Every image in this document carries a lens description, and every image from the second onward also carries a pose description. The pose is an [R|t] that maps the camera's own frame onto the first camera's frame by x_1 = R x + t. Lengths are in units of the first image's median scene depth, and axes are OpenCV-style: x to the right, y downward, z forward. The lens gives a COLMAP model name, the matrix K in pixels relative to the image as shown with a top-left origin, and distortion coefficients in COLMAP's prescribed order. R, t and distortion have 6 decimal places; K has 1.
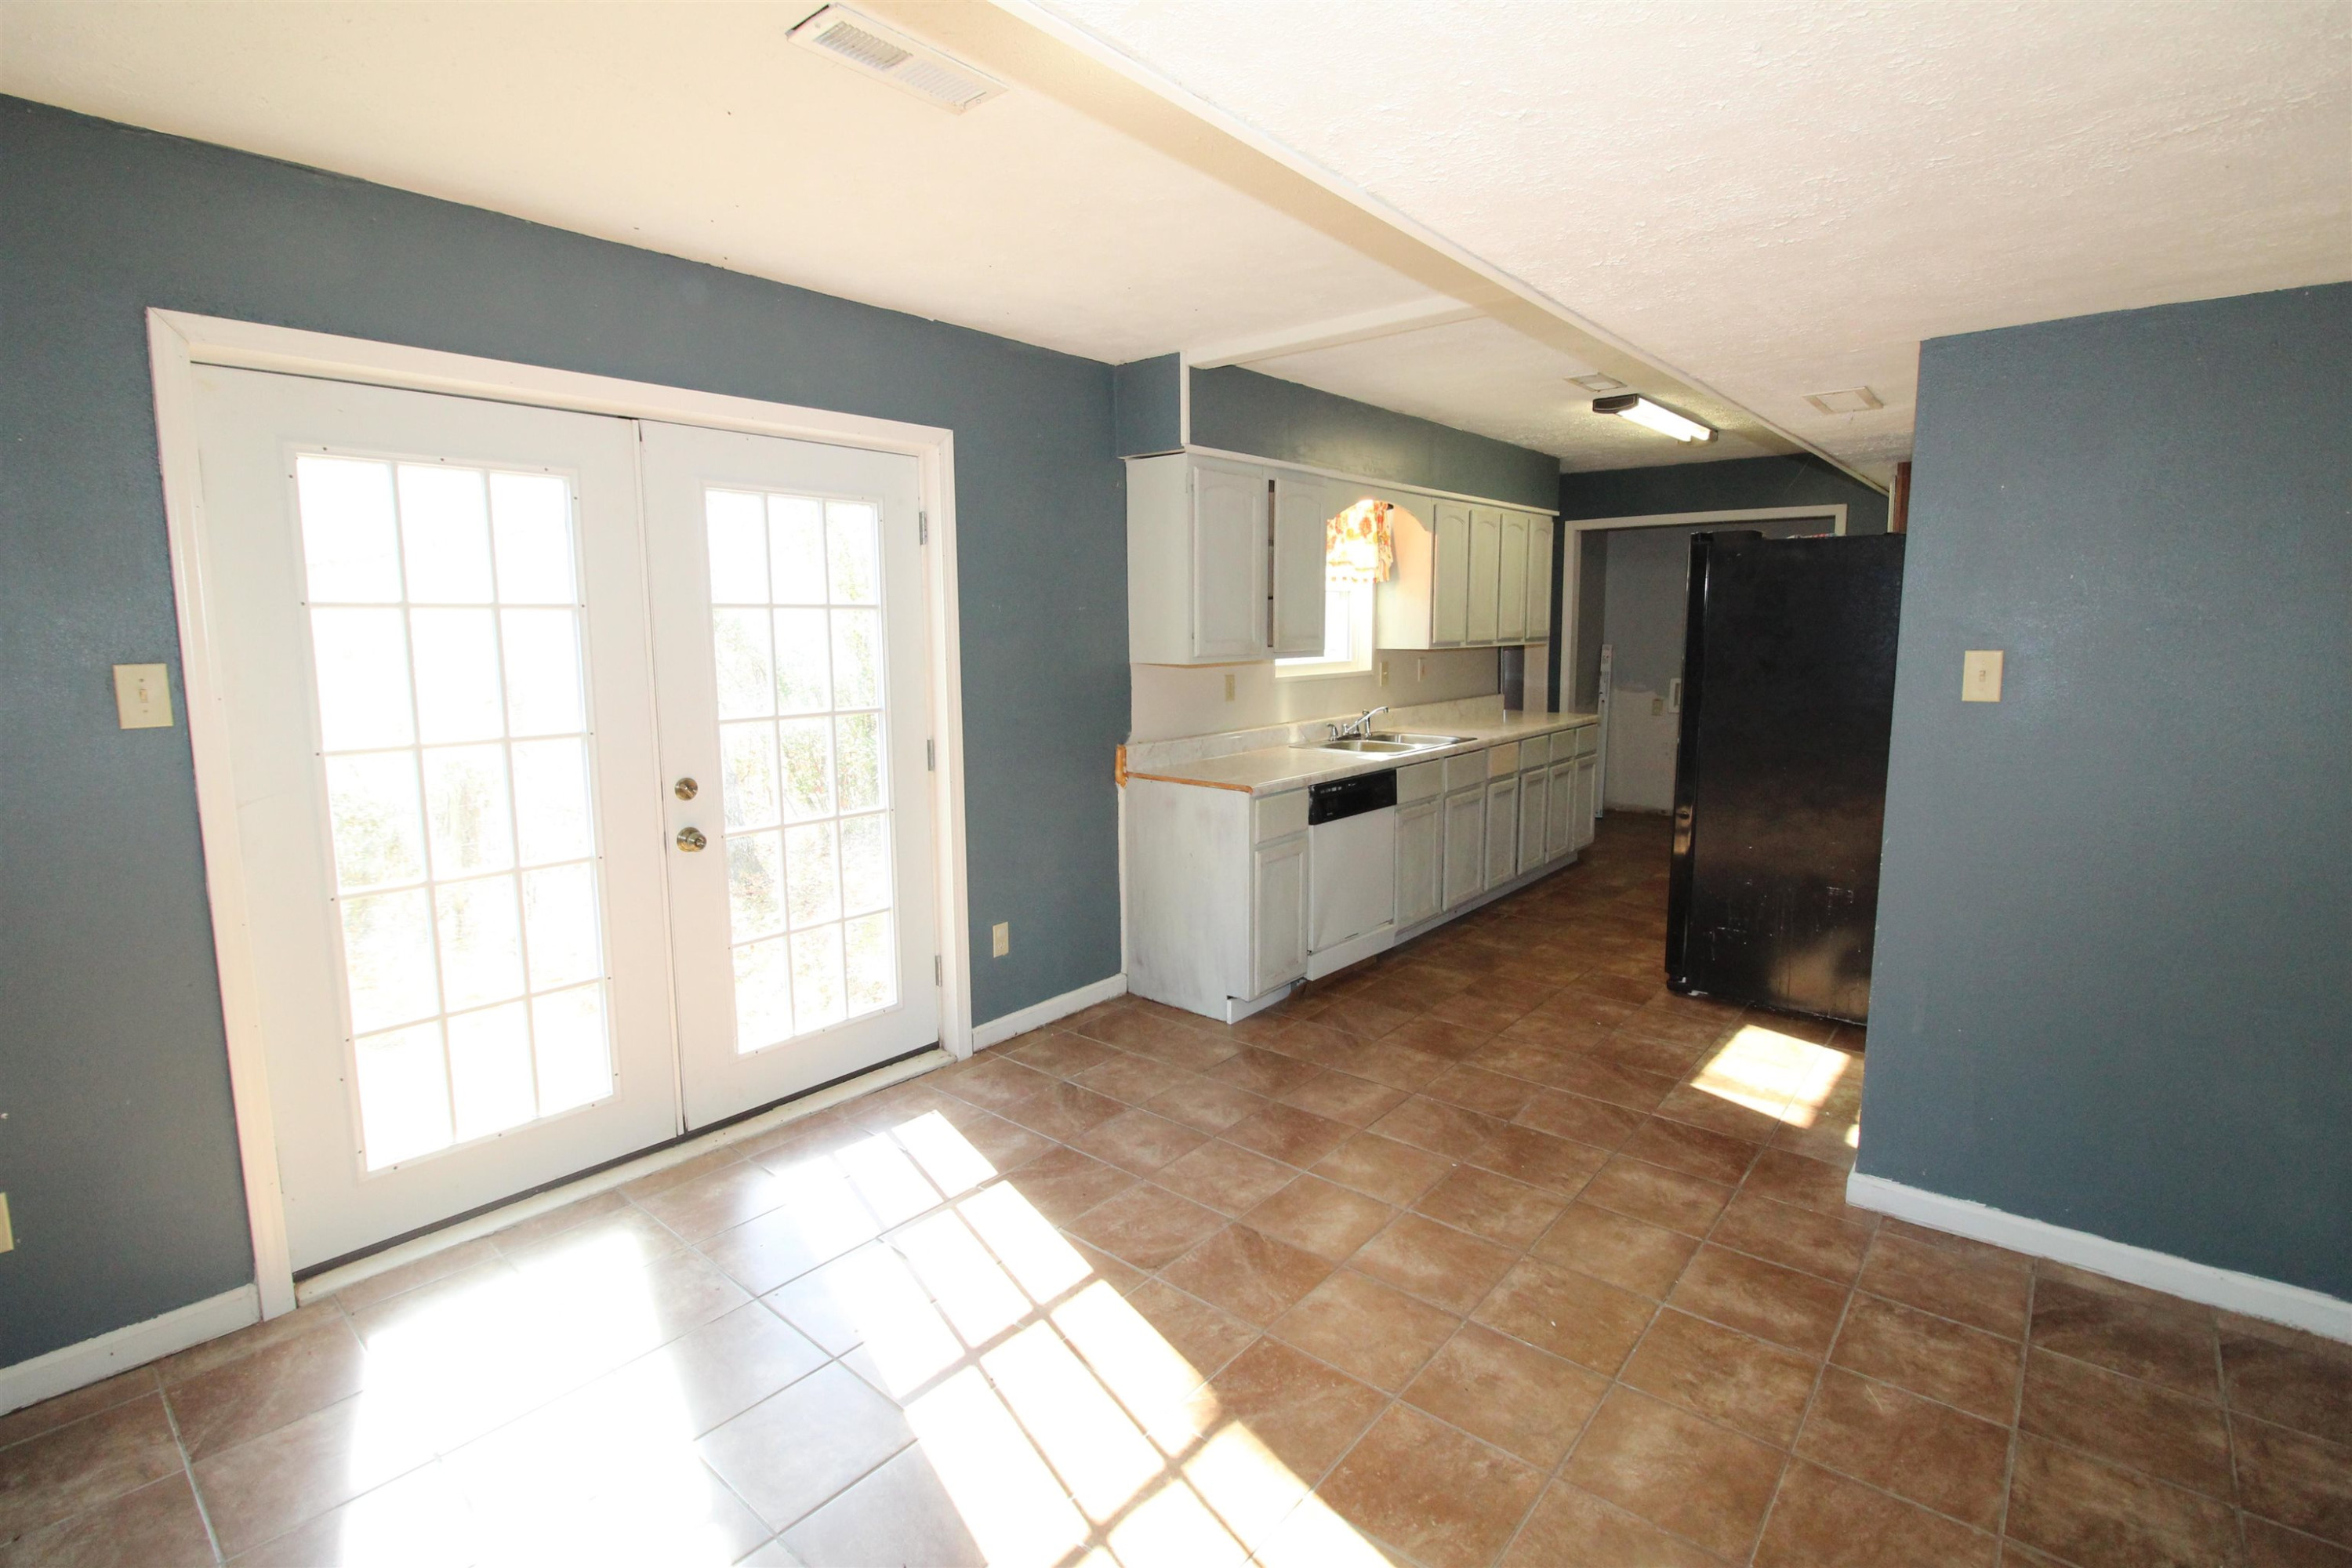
lens RADIAL K [[1087.2, 0, 1174.8], [0, 1087.2, 771.9], [0, 0, 1]] dist [-0.007724, -0.008535]
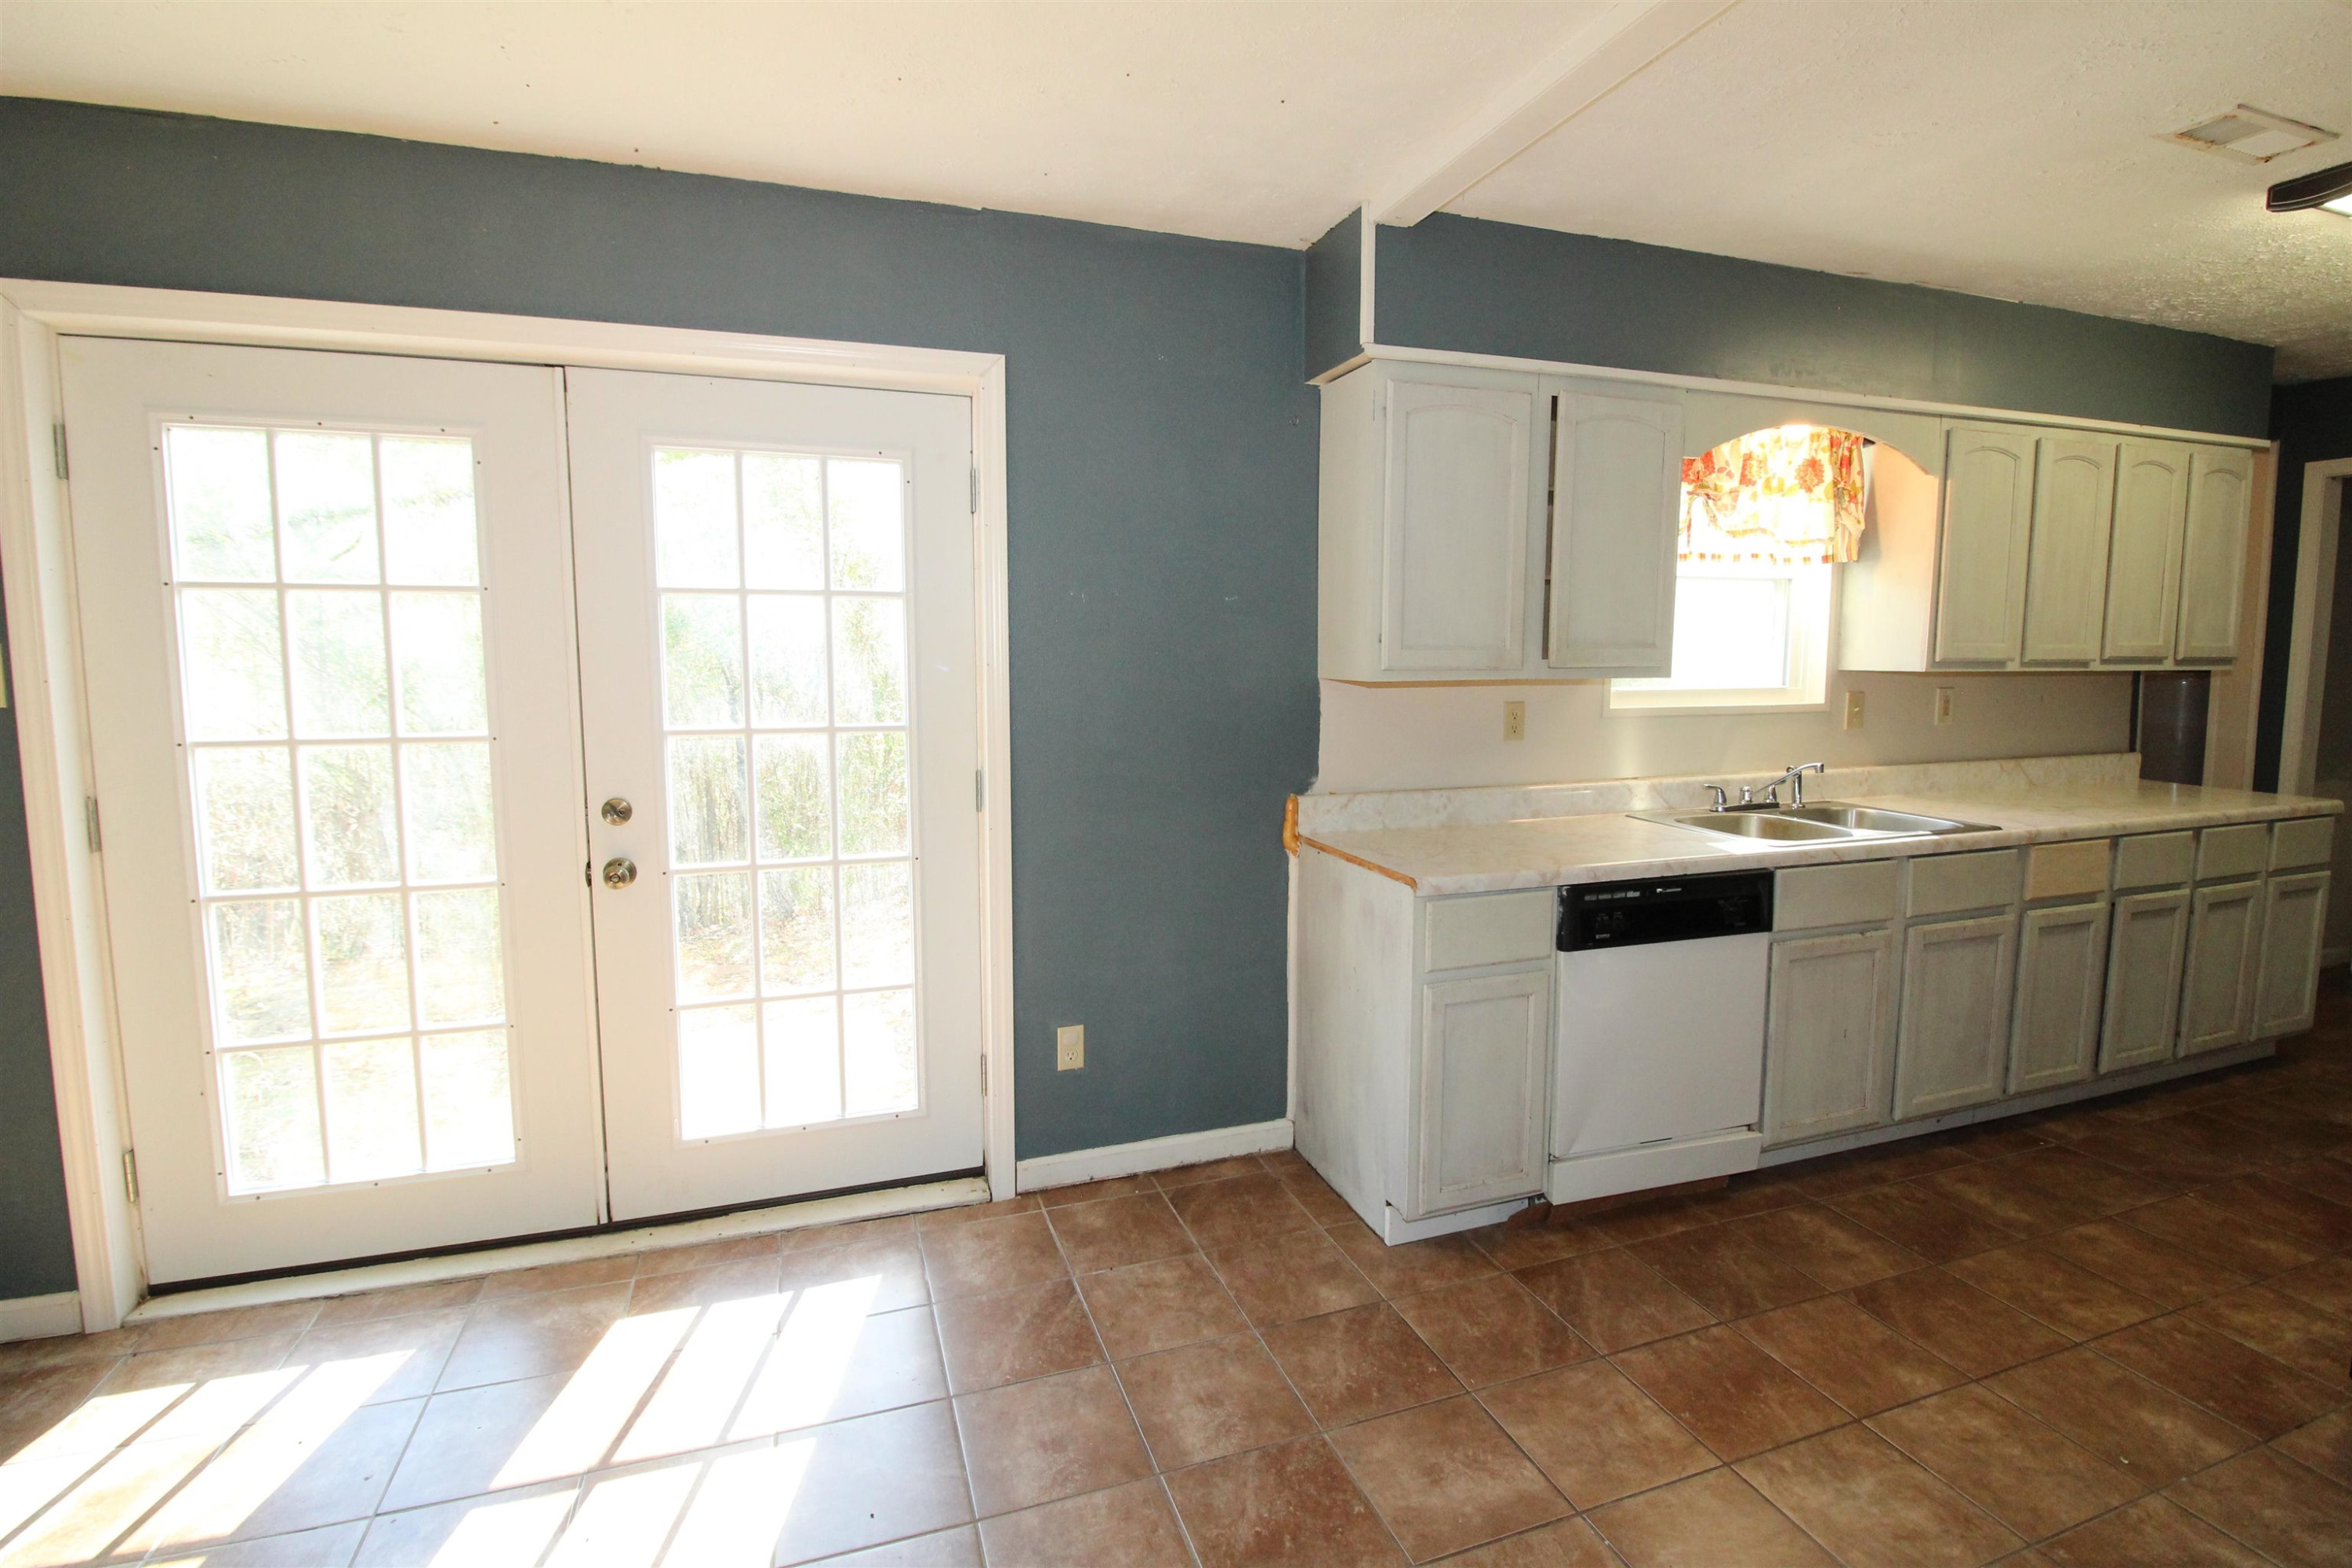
lens RADIAL K [[1087.2, 0, 1178.6], [0, 1087.2, 764.3], [0, 0, 1]] dist [-0.007724, -0.008535]
pose [[0.859850, 0.064160, -0.506499, 0.289260], [-0.077144, 0.997009, -0.004667, -0.042918], [0.504684, 0.043086, 0.862228, 0.436619]]
